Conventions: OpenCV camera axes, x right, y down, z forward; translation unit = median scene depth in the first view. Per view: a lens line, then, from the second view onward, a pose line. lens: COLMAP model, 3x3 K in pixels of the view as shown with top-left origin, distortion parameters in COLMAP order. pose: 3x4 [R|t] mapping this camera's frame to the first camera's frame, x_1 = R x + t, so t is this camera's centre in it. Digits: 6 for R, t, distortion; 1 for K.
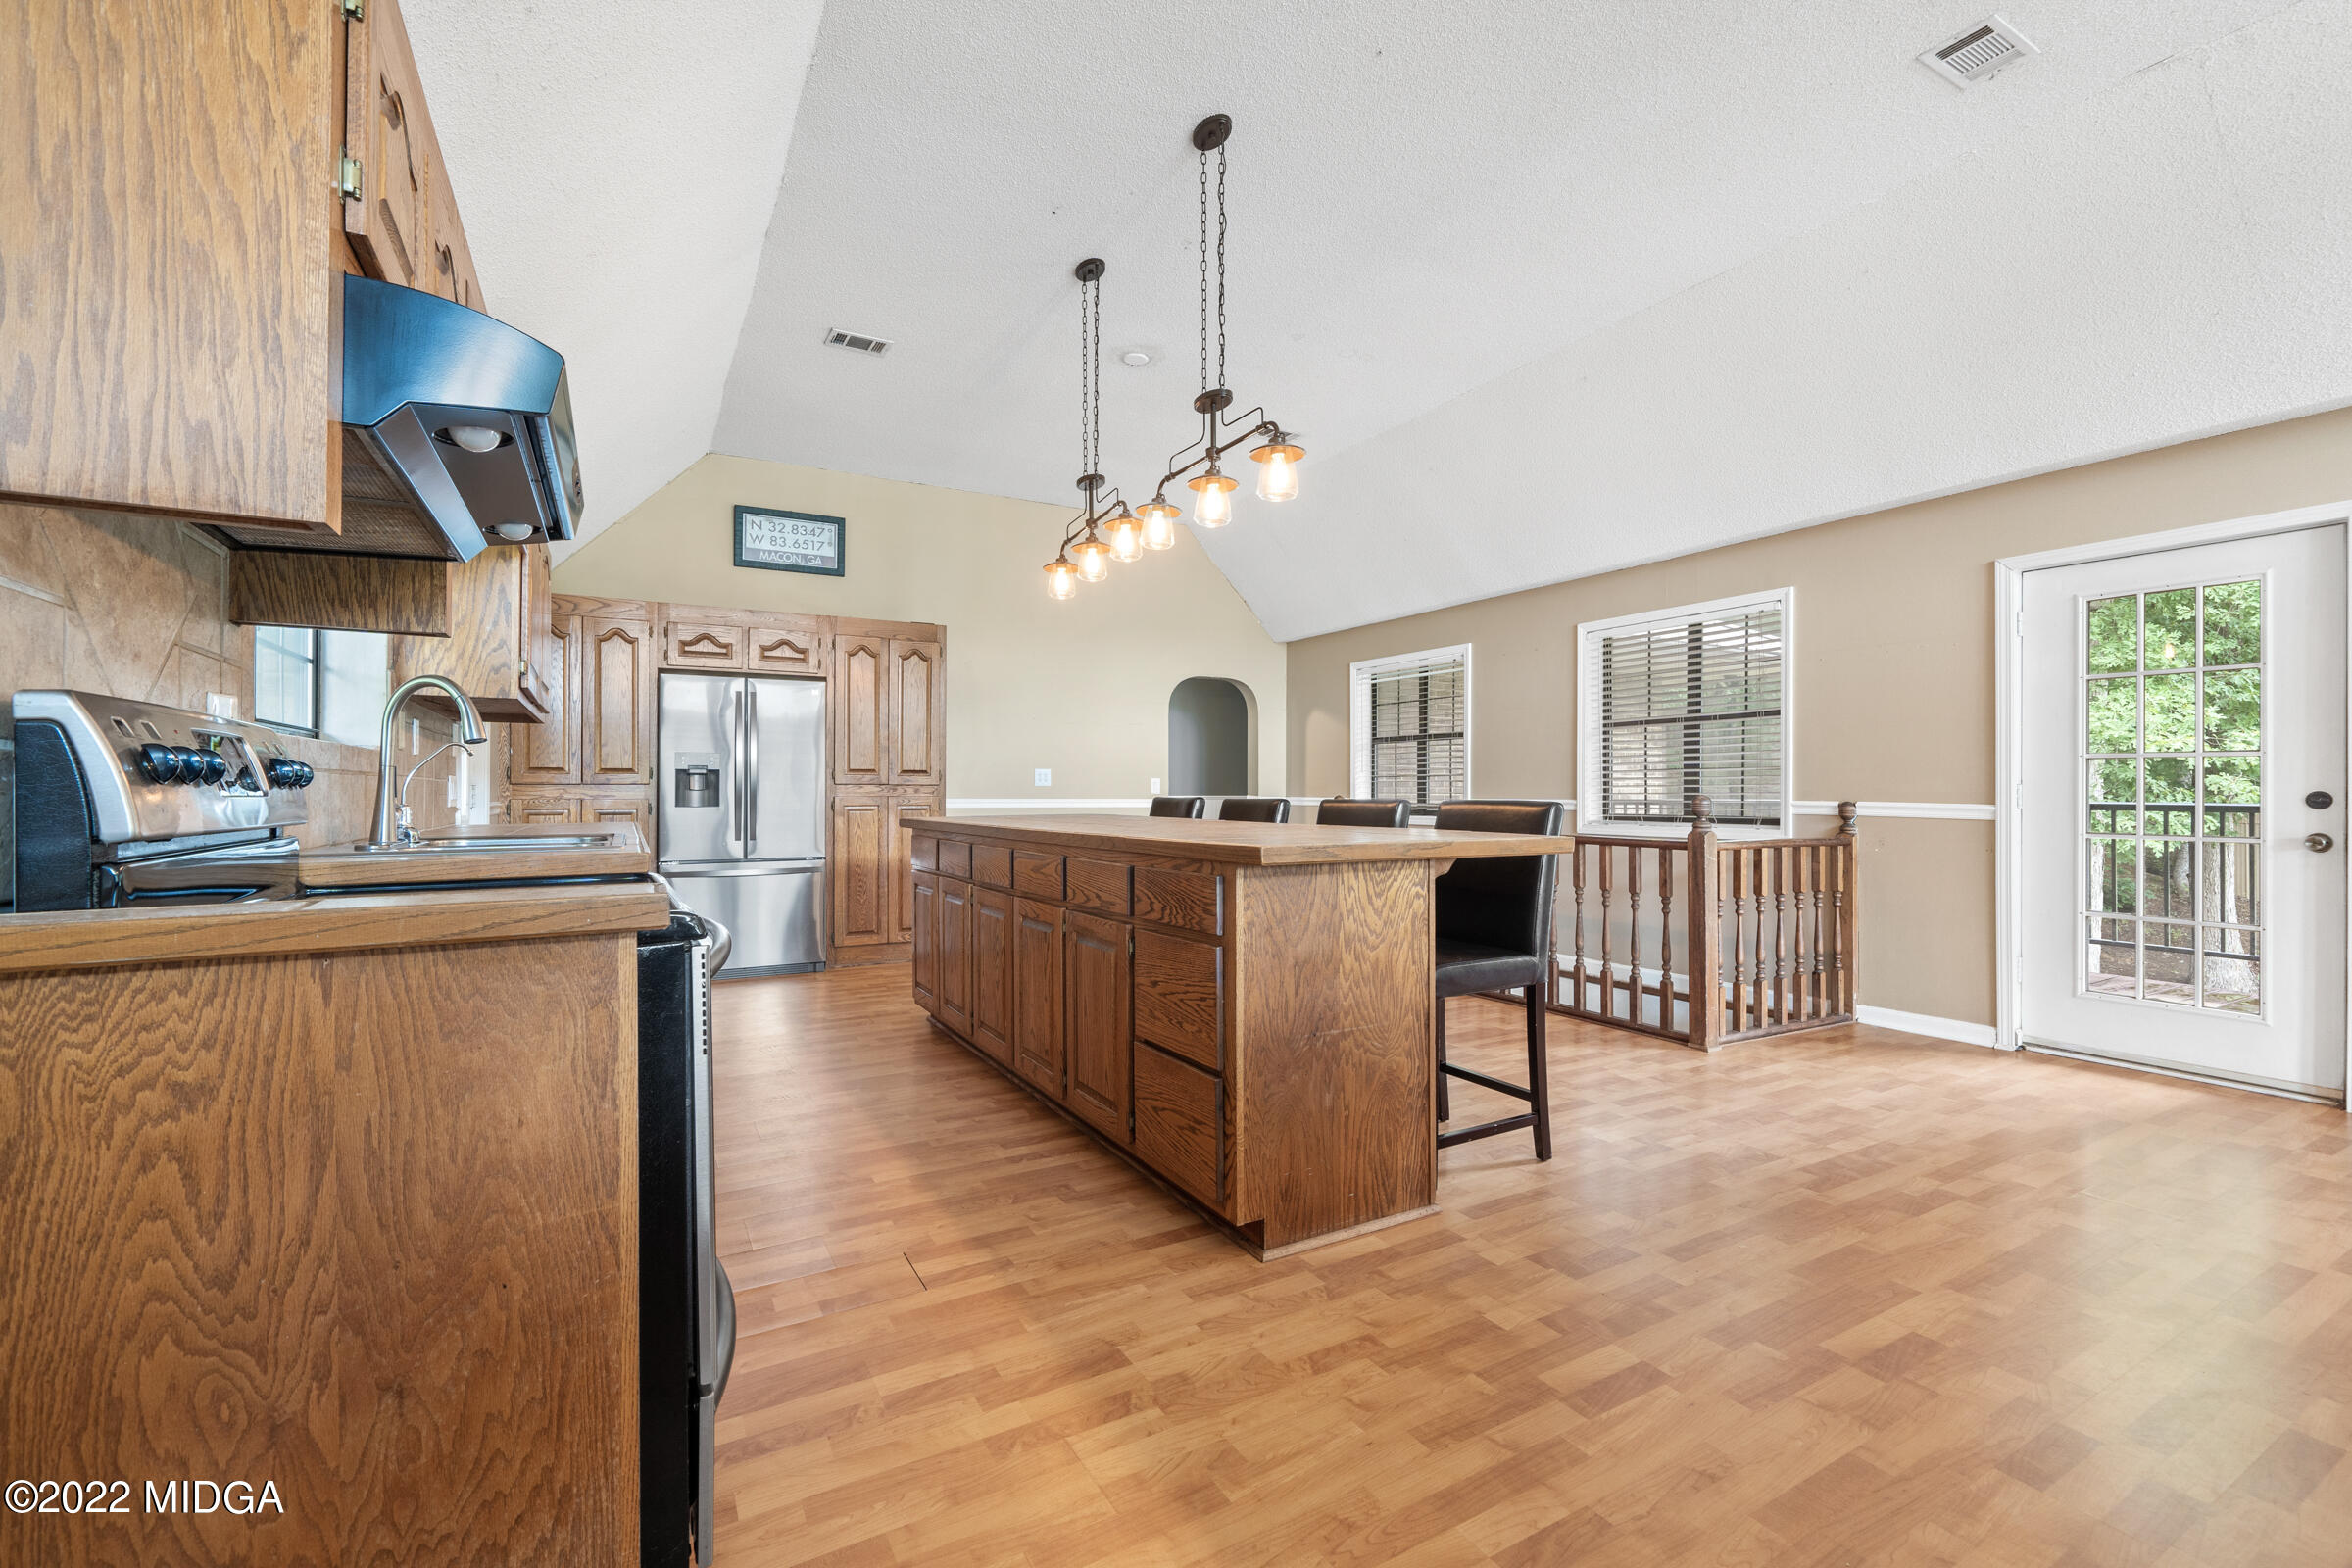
lens RADIAL K [[976.5, 0, 1167.1], [0, 976.5, 778.3], [0, 0, 1]] dist [-0.006532, 0.001227]
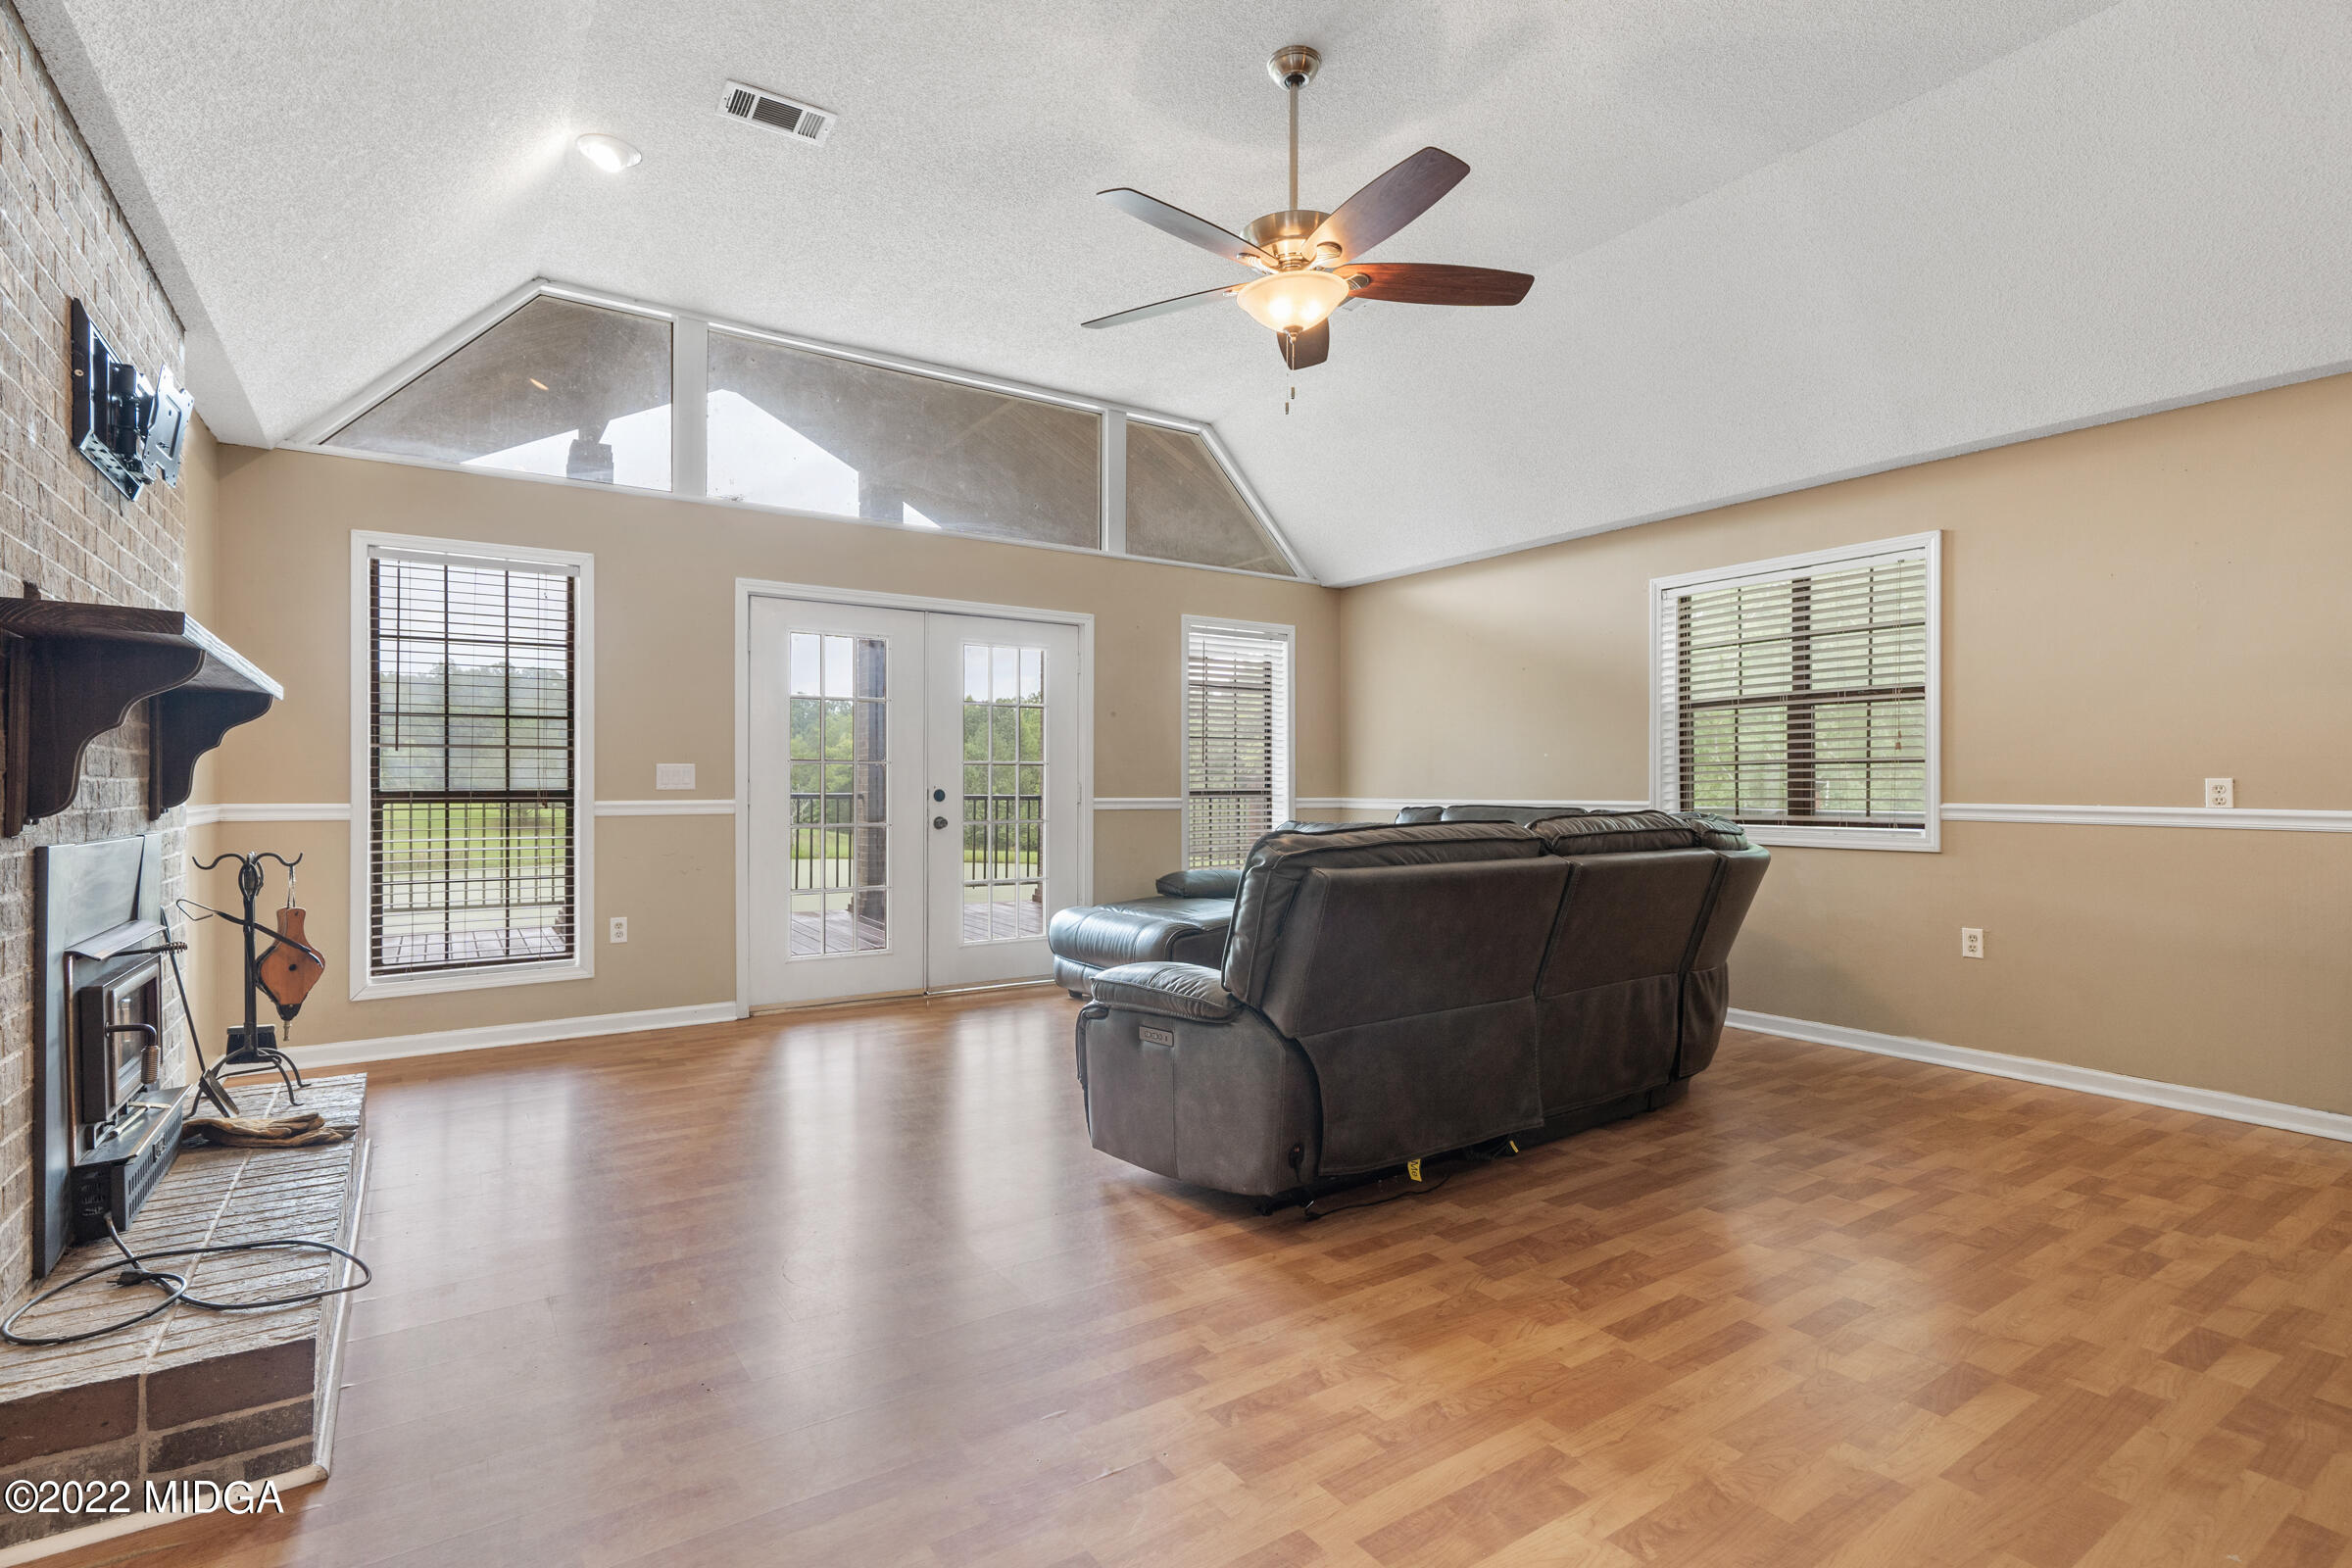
lens RADIAL K [[1111.1, 0, 1156.8], [0, 1111.1, 790.1], [0, 0, 1]] dist [0.000975, 0.001822]
pose [[-0.997227, -0.000857, -0.074412, 0.784588], [-0.000148, 0.999955, -0.009536, 0.008893], [0.074416, -0.009498, -0.997182, 0.988058]]
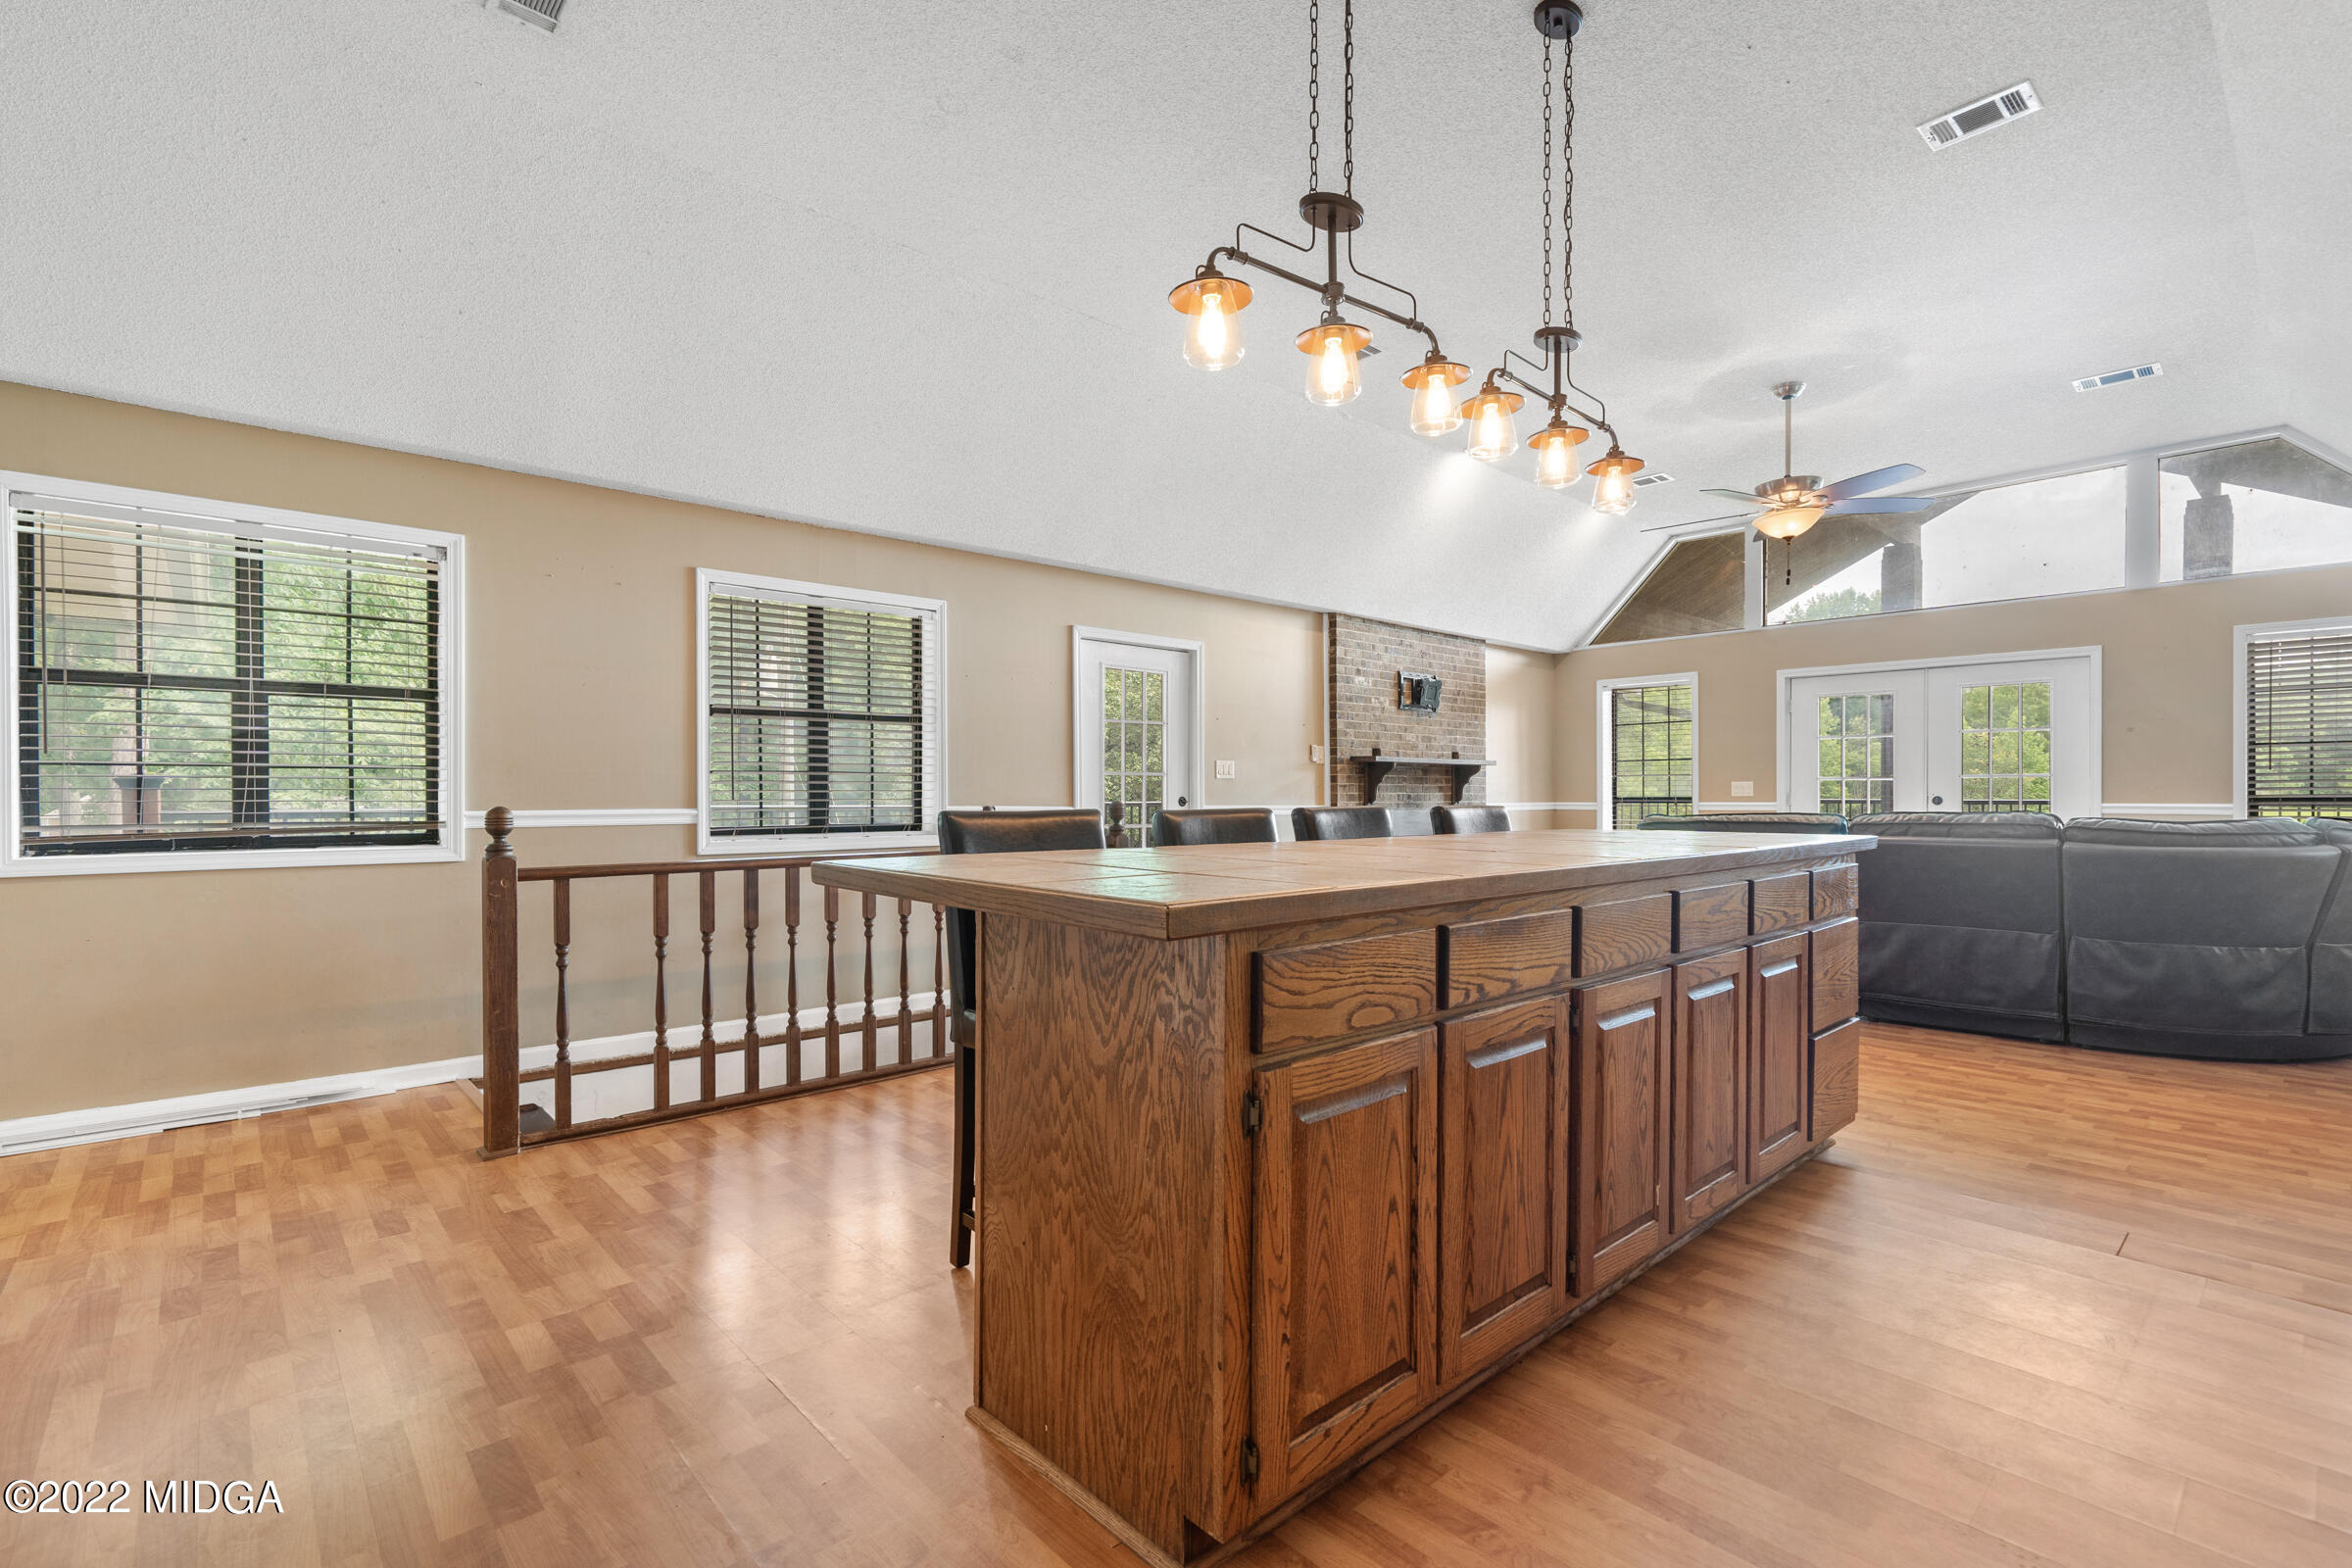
lens RADIAL K [[1066.9, 0, 1157.5], [0, 1066.9, 800.3], [0, 0, 1]] dist [-0.000447, -0.000974]
pose [[-0.215717, -0.003727, 0.976449, -0.672399], [-0.011343, 0.999935, 0.001310, 0.015417], [-0.976390, -0.010793, -0.215745, 1.311884]]
